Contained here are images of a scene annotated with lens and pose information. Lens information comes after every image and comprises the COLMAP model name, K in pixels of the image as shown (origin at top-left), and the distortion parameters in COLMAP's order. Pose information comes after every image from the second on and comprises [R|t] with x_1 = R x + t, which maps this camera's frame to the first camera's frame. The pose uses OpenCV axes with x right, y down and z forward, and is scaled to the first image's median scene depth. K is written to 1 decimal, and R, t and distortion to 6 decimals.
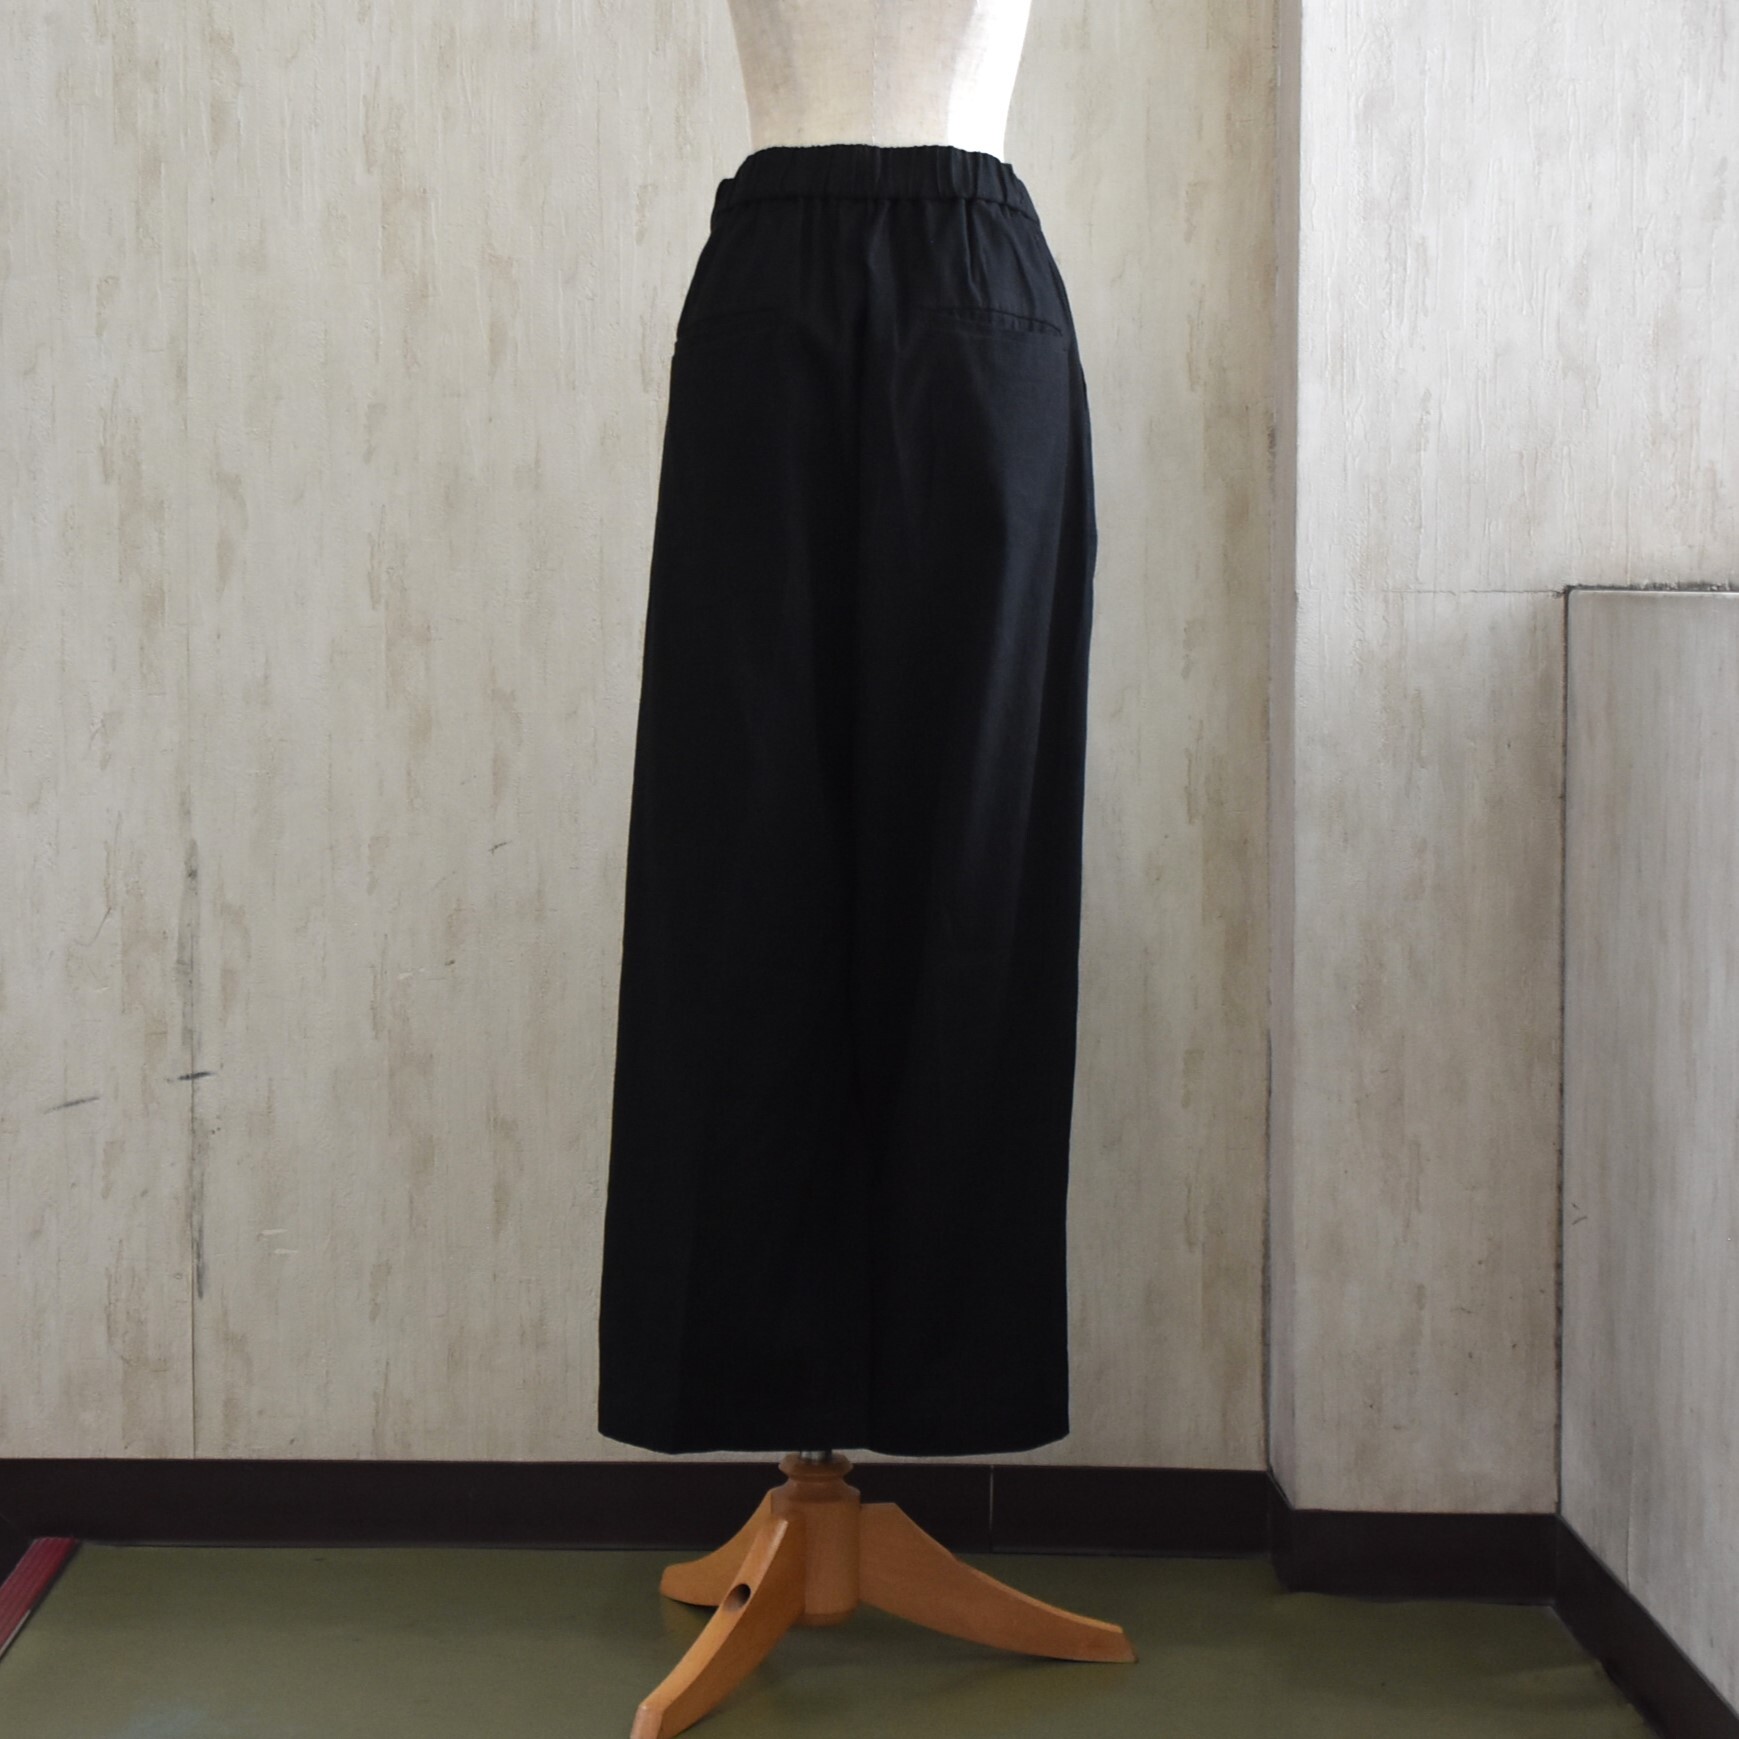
lens RADIAL K [[4063.3, 0, 840.5], [0, 4063.3, 792.0], [0, 0, 1]] dist [0.089367, 0.364402]
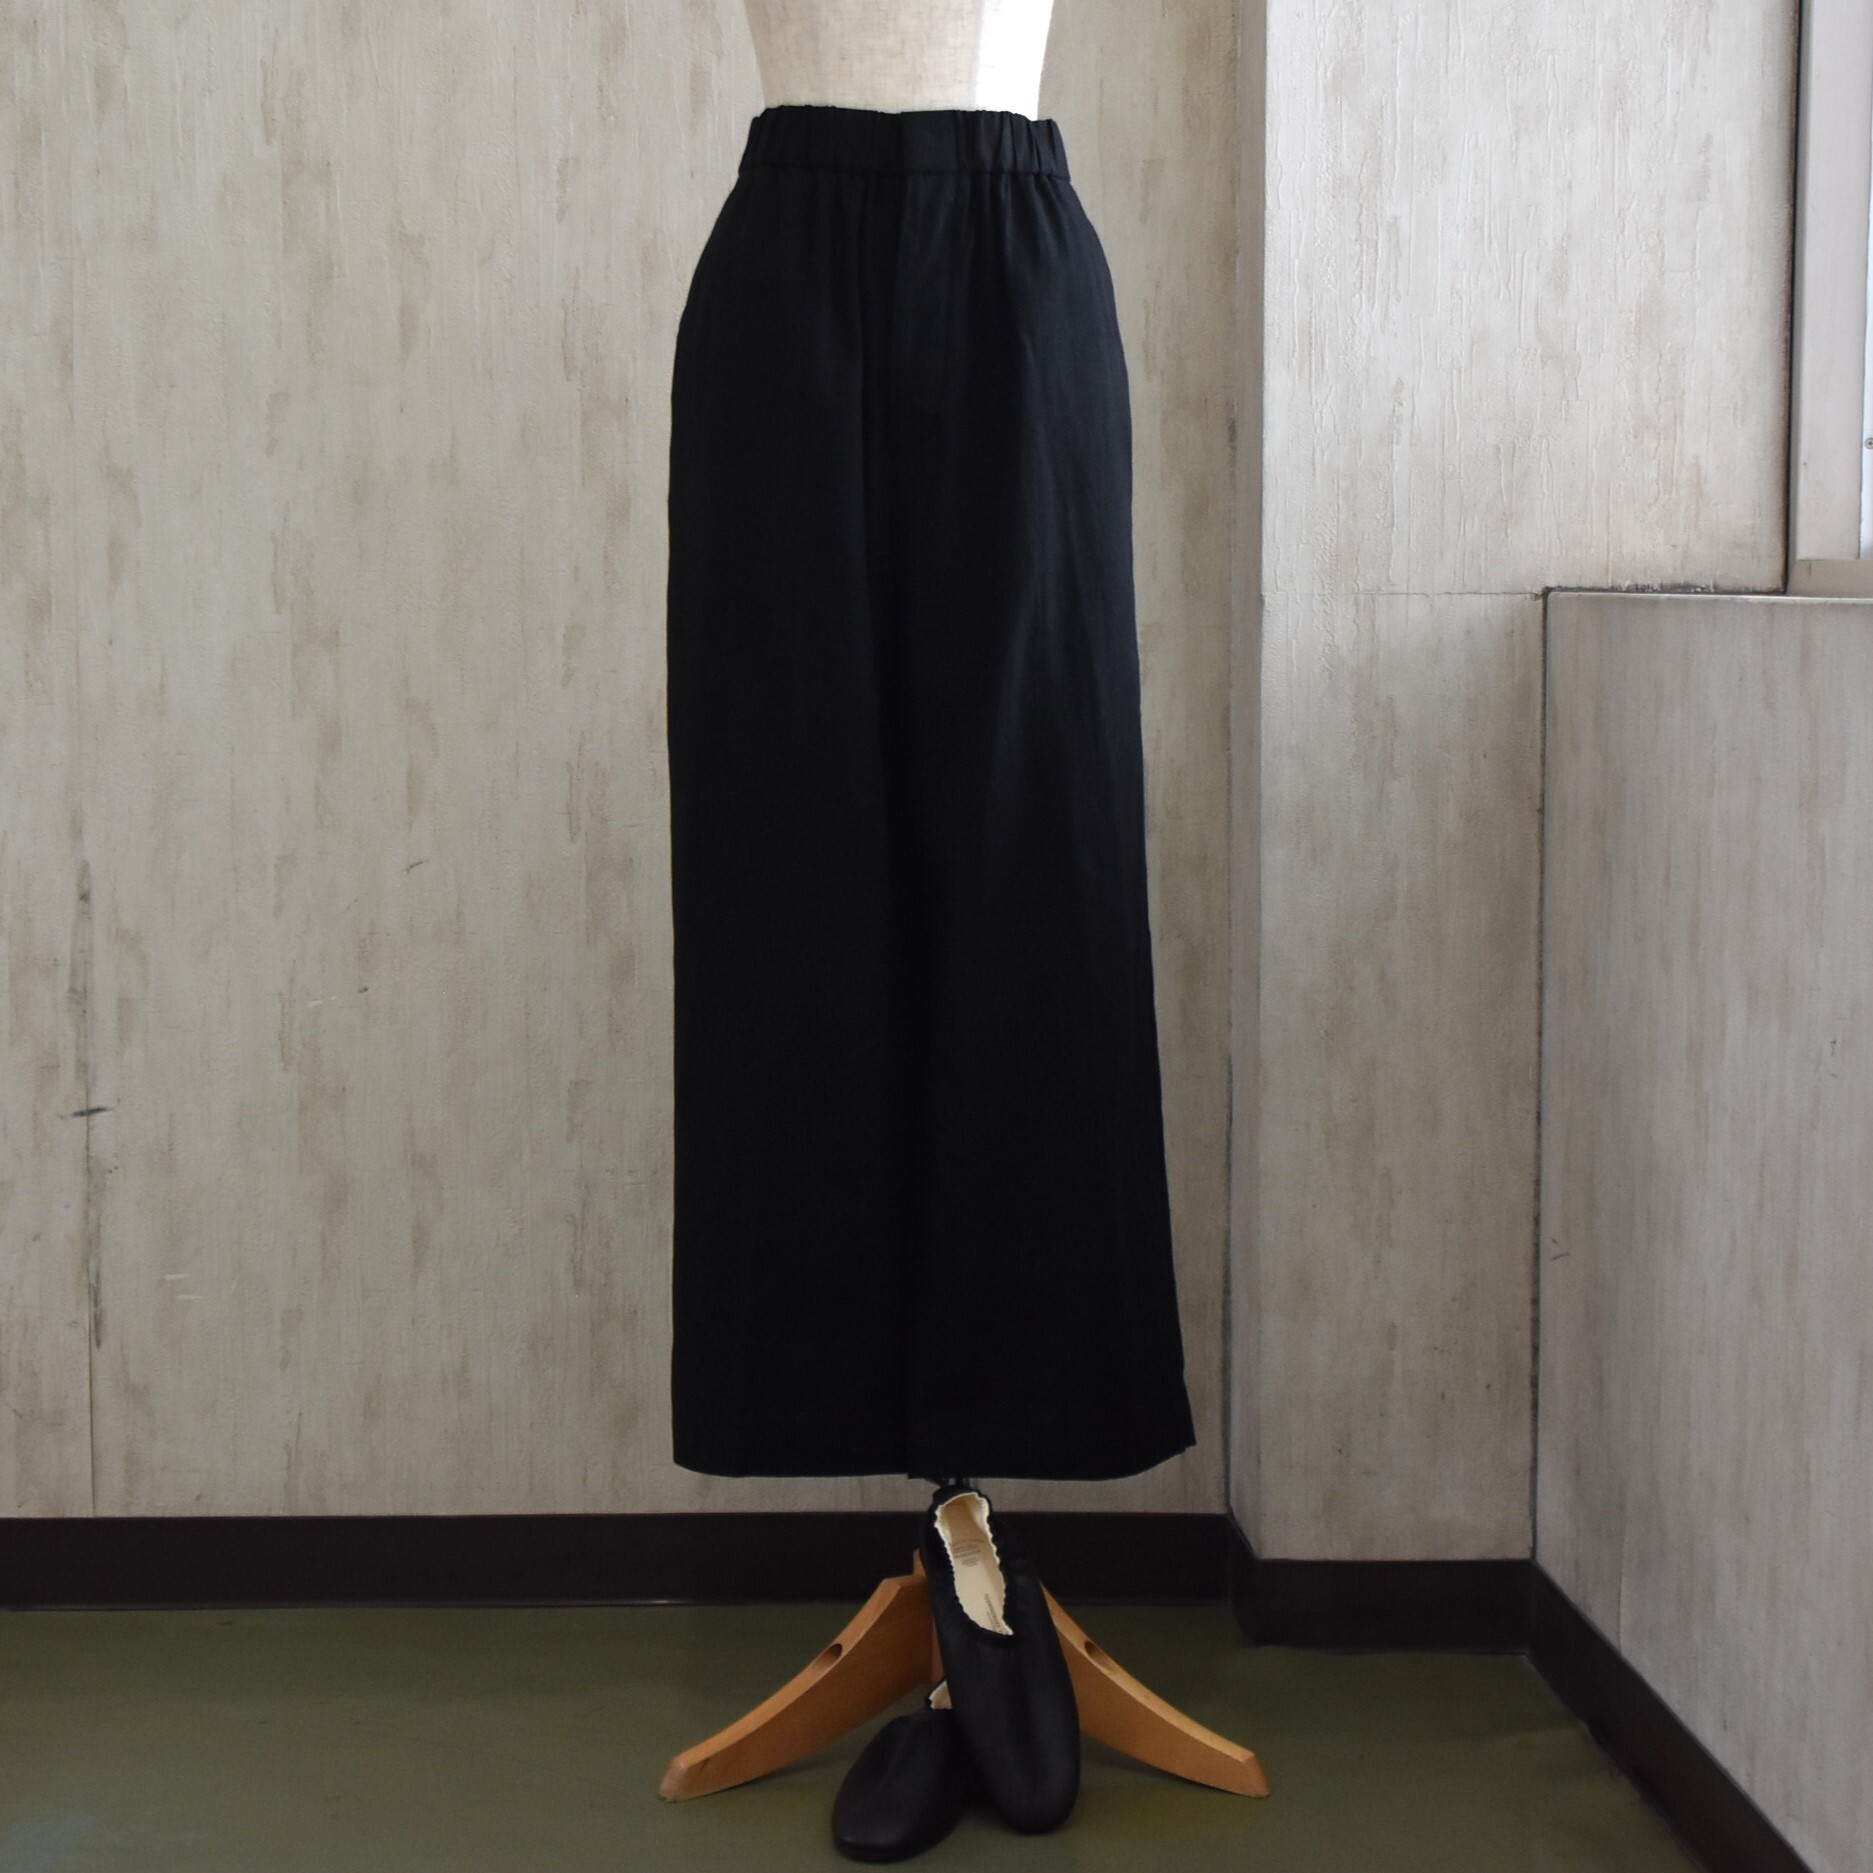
lens RADIAL K [[3667.4, 0, 931.3], [0, 3667.4, 875.0], [0, 0, 1]] dist [0.039778, 0.303944]
pose [[0.998762, -0.004900, 0.049495, -0.006837], [0.003458, 0.999568, 0.029175, -0.008947], [-0.049617, -0.028968, 0.998348, 0.148929]]
